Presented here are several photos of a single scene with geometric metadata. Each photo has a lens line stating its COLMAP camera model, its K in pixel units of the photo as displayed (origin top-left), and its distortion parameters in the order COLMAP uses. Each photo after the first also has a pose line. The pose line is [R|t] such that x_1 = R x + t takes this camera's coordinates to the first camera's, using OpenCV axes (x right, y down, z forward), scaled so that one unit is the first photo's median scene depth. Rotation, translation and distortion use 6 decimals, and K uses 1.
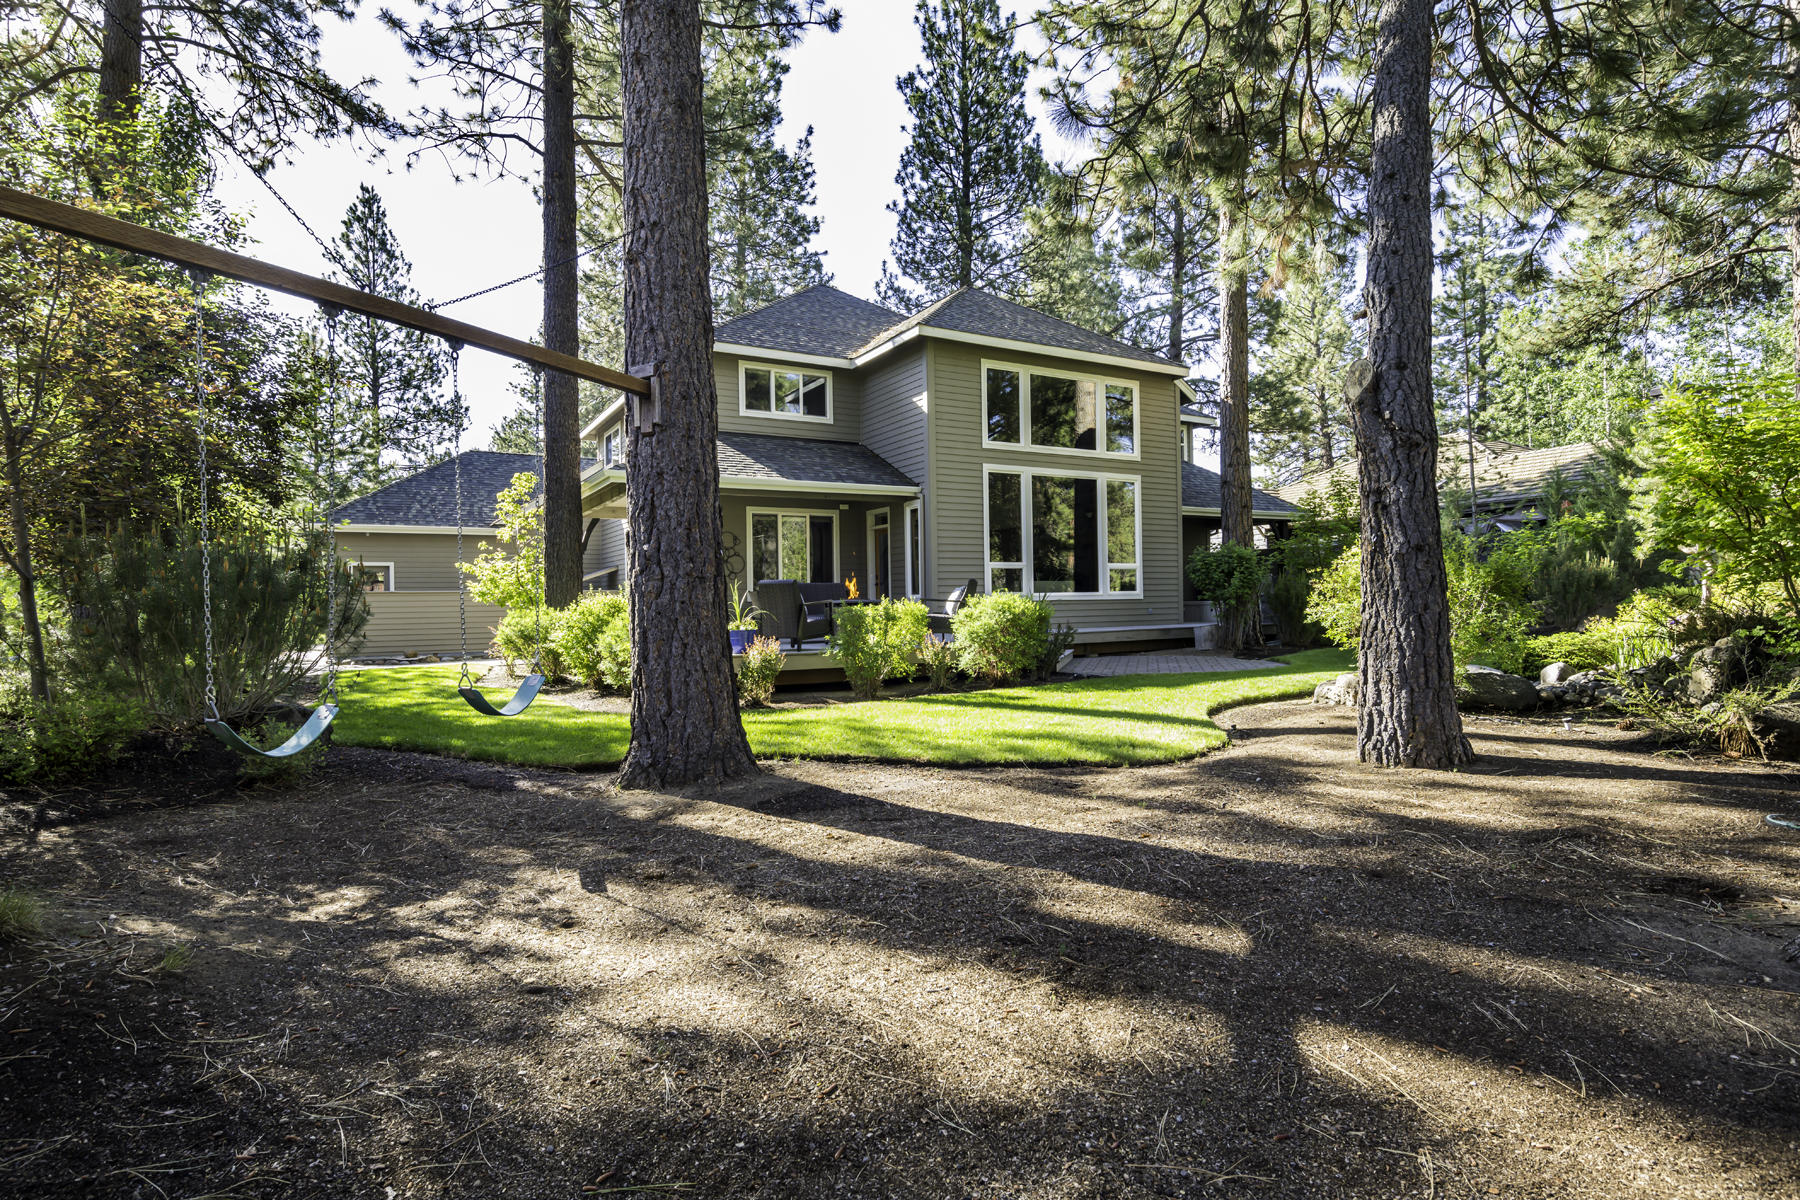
lens RADIAL K [[890.8, 0, 900.0], [0, 890.8, 600.0], [0, 0, 1]] dist [-0.000645, 0.000638]
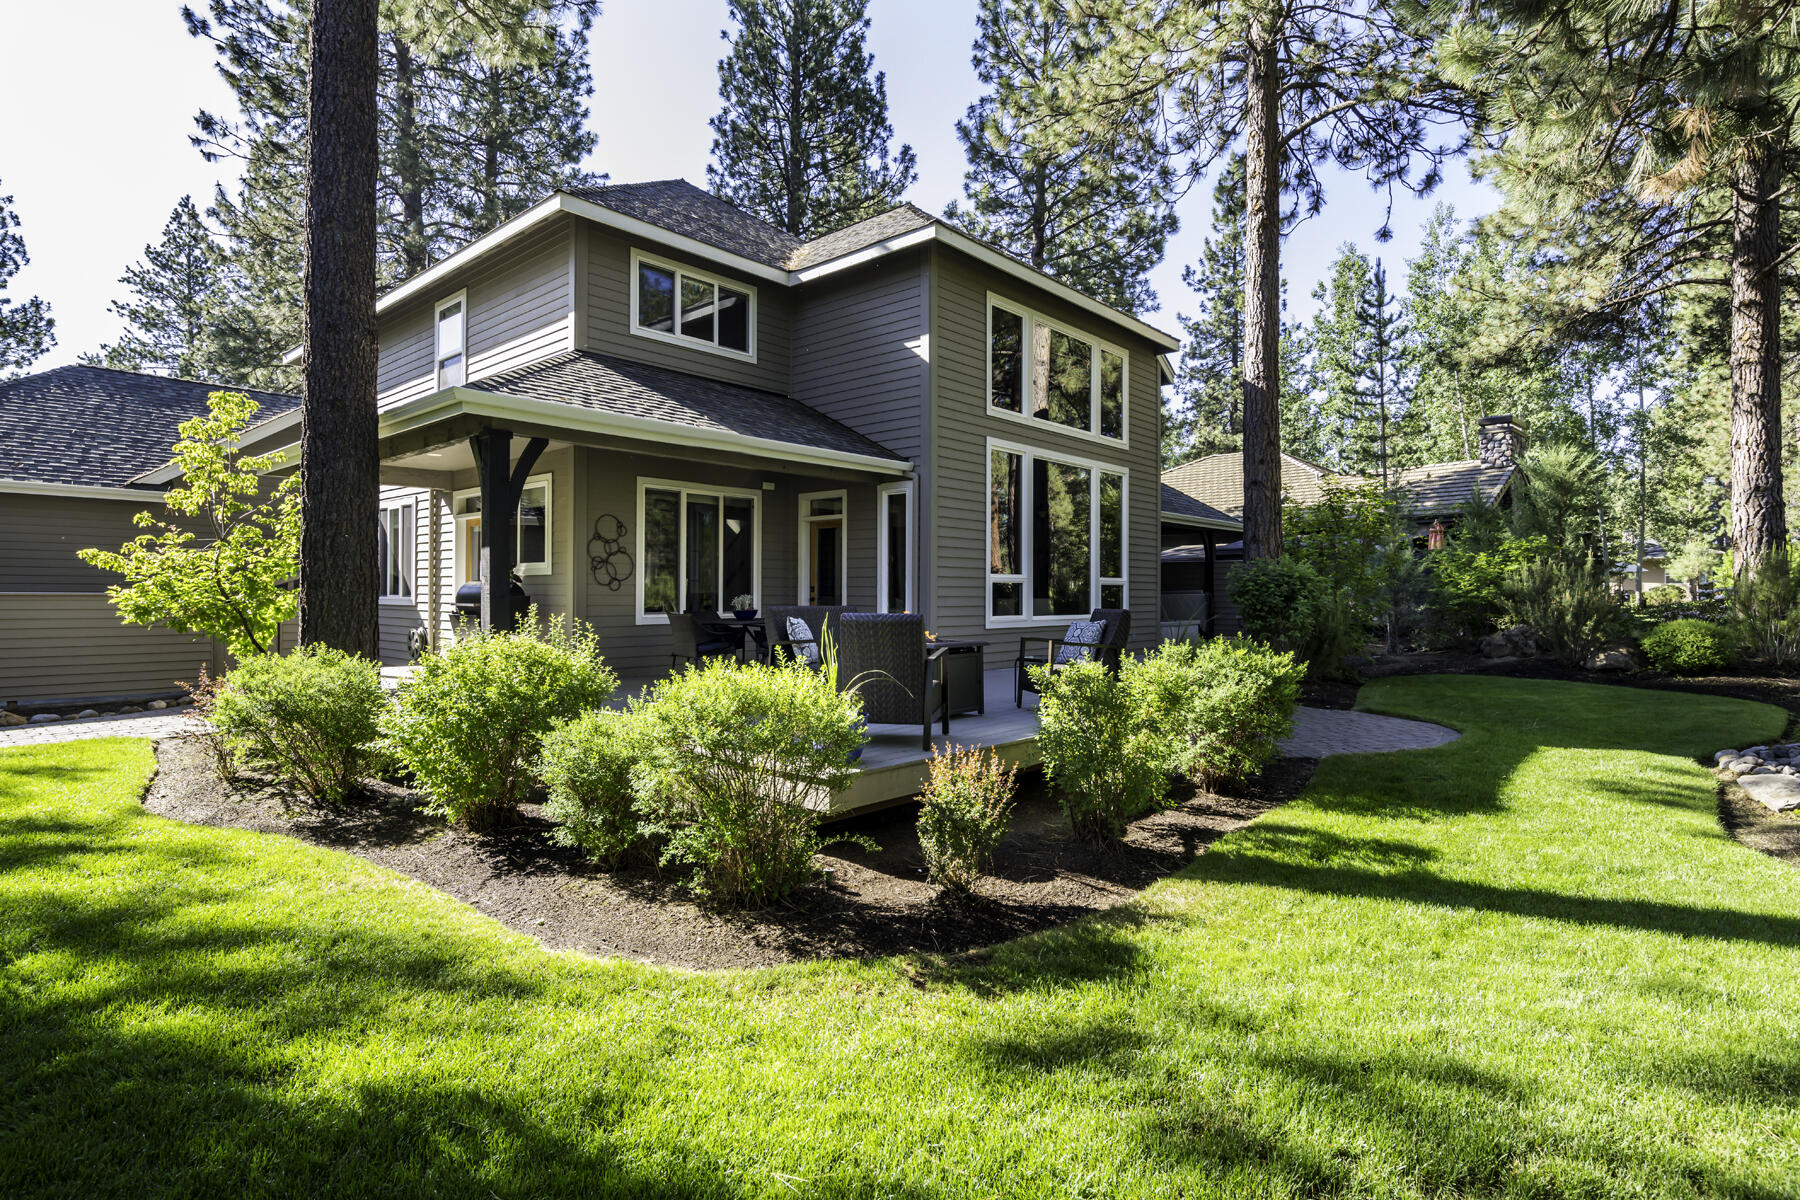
lens RADIAL K [[890.8, 0, 900.0], [0, 890.8, 600.0], [0, 0, 1]] dist [-0.000645, 0.000638]
pose [[0.948921, 0.016843, 0.315063, -0.189463], [-0.019121, 0.999809, 0.004138, -0.021914], [-0.314933, -0.009951, 0.949062, 0.323401]]
